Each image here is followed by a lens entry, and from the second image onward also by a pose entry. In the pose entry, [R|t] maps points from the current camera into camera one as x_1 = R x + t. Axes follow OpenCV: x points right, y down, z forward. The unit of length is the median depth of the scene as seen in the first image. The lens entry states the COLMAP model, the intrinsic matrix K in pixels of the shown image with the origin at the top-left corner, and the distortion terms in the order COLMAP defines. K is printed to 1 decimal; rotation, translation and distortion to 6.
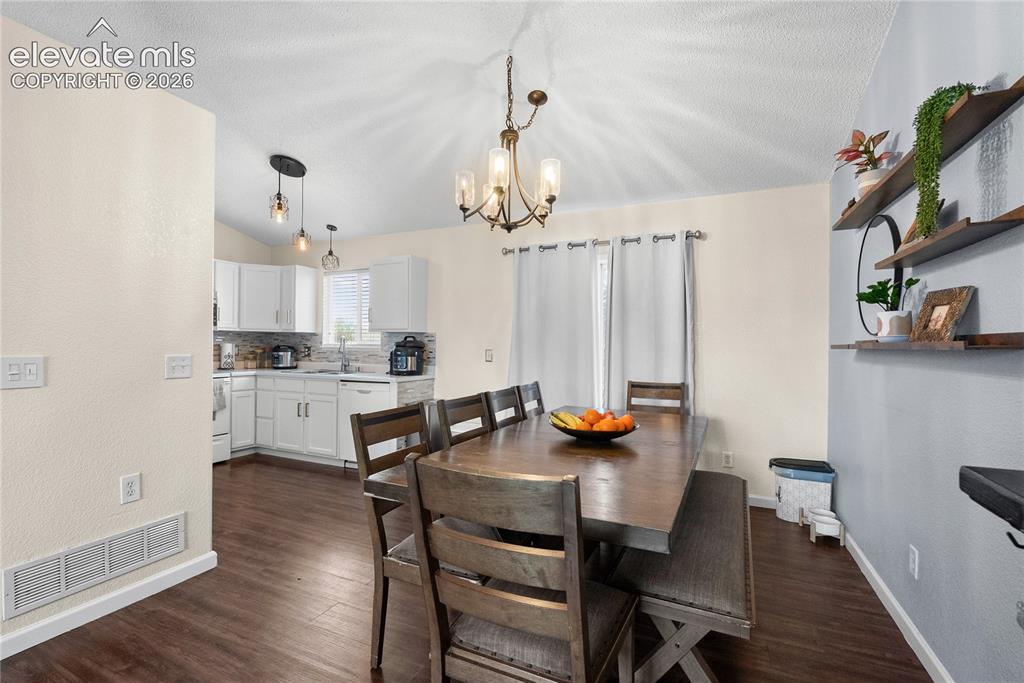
lens RADIAL K [[454.3, 0, 514.1], [0, 454.3, 343.7], [0, 0, 1]] dist [-0.004559, -0.000525]
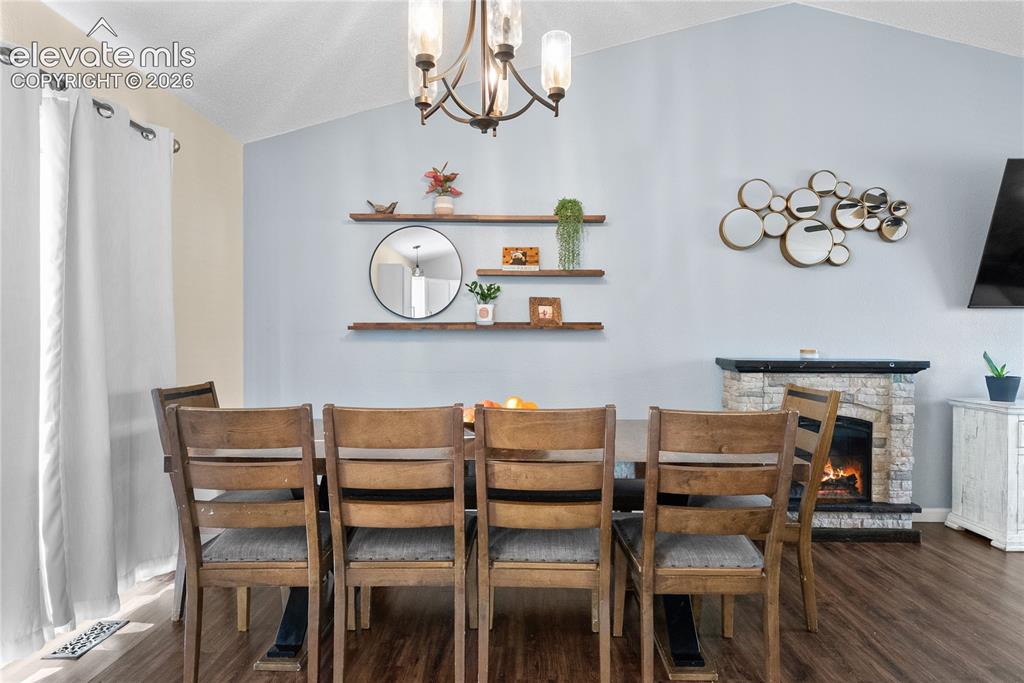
lens RADIAL K [[578.0, 0, 512.0], [0, 578.0, 341.5], [0, 0, 1]] dist [-0.004525, -0.001194]
pose [[-0.391912, -0.011485, 0.919931, -0.470514], [-0.006508, 0.999932, 0.009712, 0.015749], [-0.919980, -0.002181, -0.391960, 0.814259]]
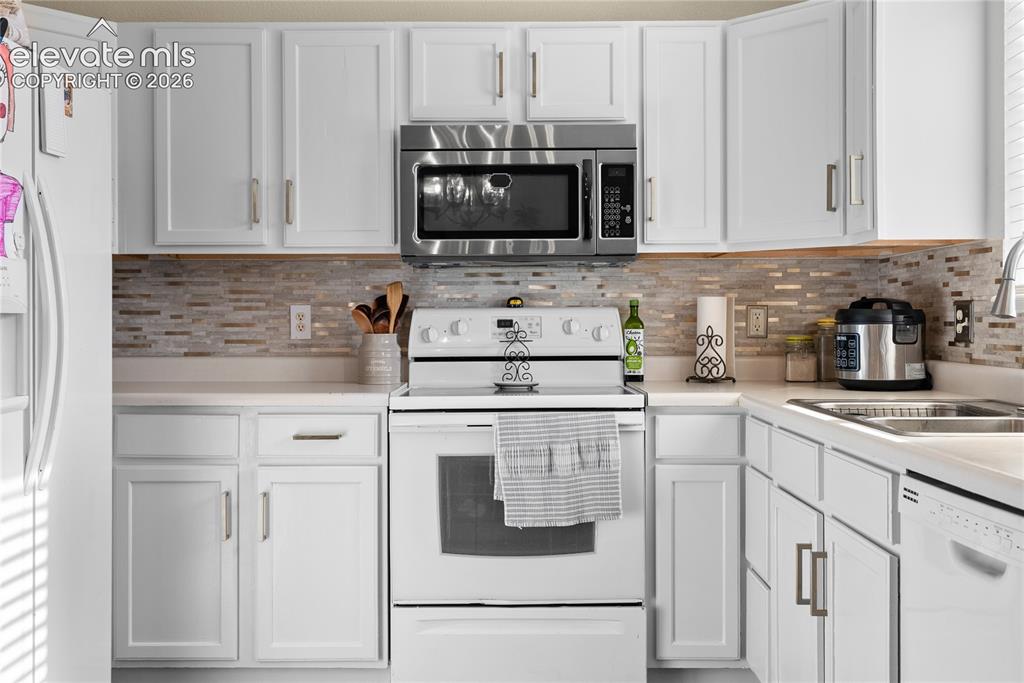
lens RADIAL K [[1025.4, 0, 510.2], [0, 1025.4, 325.1], [0, 0, 1]] dist [0.009002, 0.009941]
pose [[0.406389, -0.010307, -0.913642, -0.077598], [0.011802, 0.999912, -0.006031, 0.027280], [0.913624, -0.008332, 0.406475, 0.781227]]
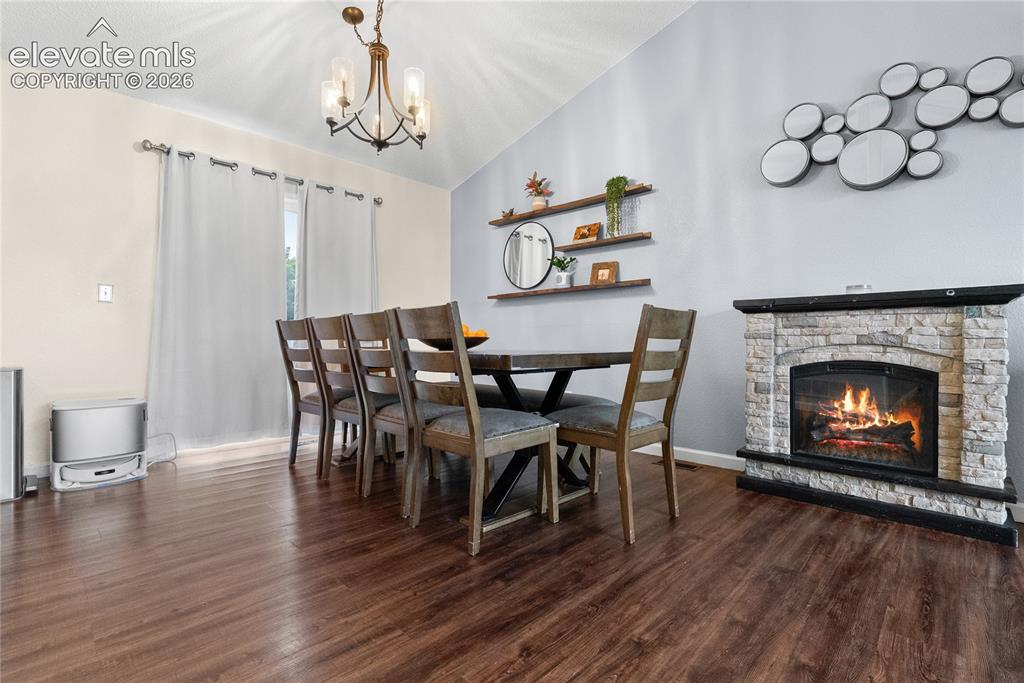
lens RADIAL K [[461.4, 0, 512.7], [0, 461.4, 338.5], [0, 0, 1]] dist [-0.004142, -0.001204]
pose [[0.341936, 0.000884, 0.939723, -0.543678], [-0.000959, 0.999999, -0.000592, 0.103899], [-0.939723, -0.000699, 0.341937, 0.253677]]
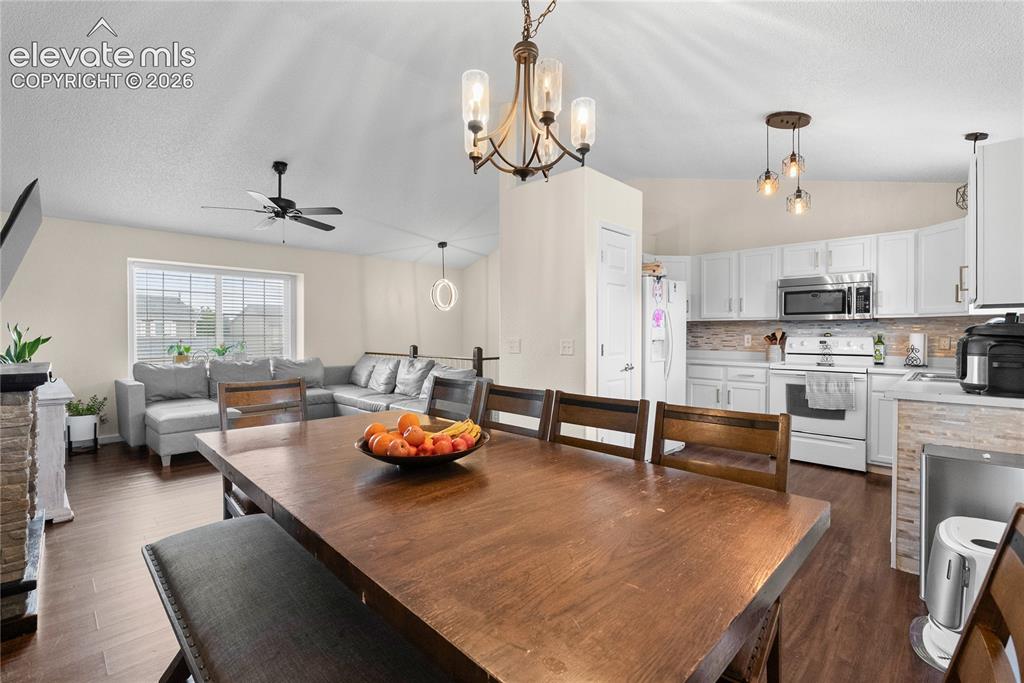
lens RADIAL K [[461.4, 0, 512.7], [0, 461.4, 338.5], [0, 0, 1]] dist [-0.004142, -0.001204]
pose [[-0.343333, -0.001414, -0.939213, 0.468246], [-0.002490, 0.999997, -0.000595, 0.013317], [0.939211, 0.002134, -0.343335, 0.806060]]
